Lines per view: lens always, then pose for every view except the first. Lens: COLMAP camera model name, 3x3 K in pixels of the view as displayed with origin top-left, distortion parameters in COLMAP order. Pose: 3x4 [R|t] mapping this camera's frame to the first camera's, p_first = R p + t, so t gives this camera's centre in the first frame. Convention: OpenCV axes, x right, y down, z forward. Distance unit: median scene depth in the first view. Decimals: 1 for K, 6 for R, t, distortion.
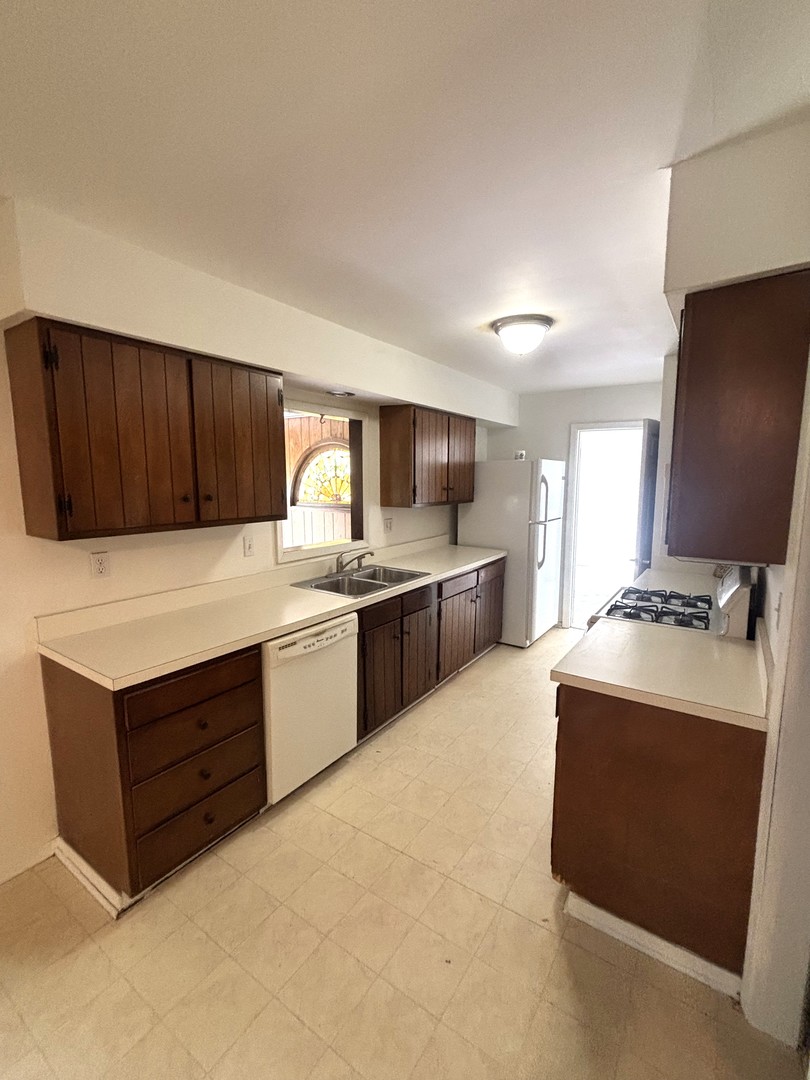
lens RADIAL K [[475.6, 0, 405.0], [0, 475.6, 540.0], [0, 0, 1]] dist [-0.000762, -0.000509]
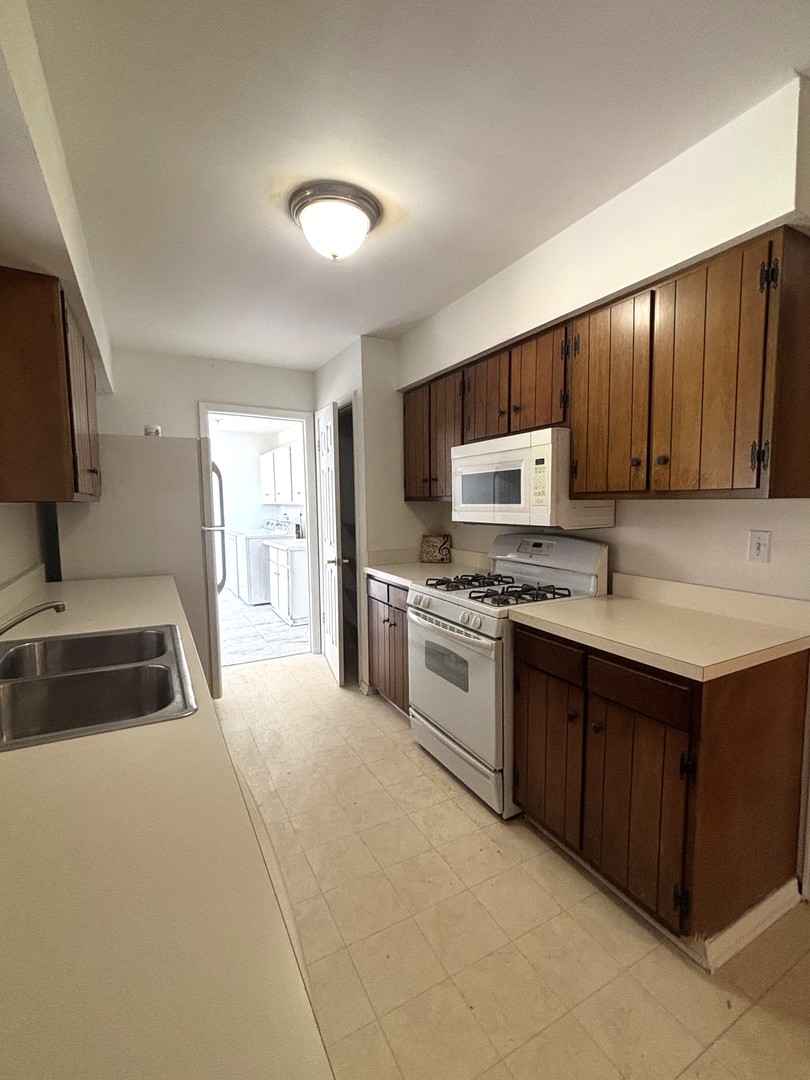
lens RADIAL K [[475.6, 0, 405.0], [0, 475.6, 540.0], [0, 0, 1]] dist [-0.000762, -0.000509]
pose [[0.447206, -0.075911, 0.891204, -0.224324], [0.124767, 0.991945, 0.021883, 0.001125], [-0.885686, 0.101407, 0.453075, 0.434717]]
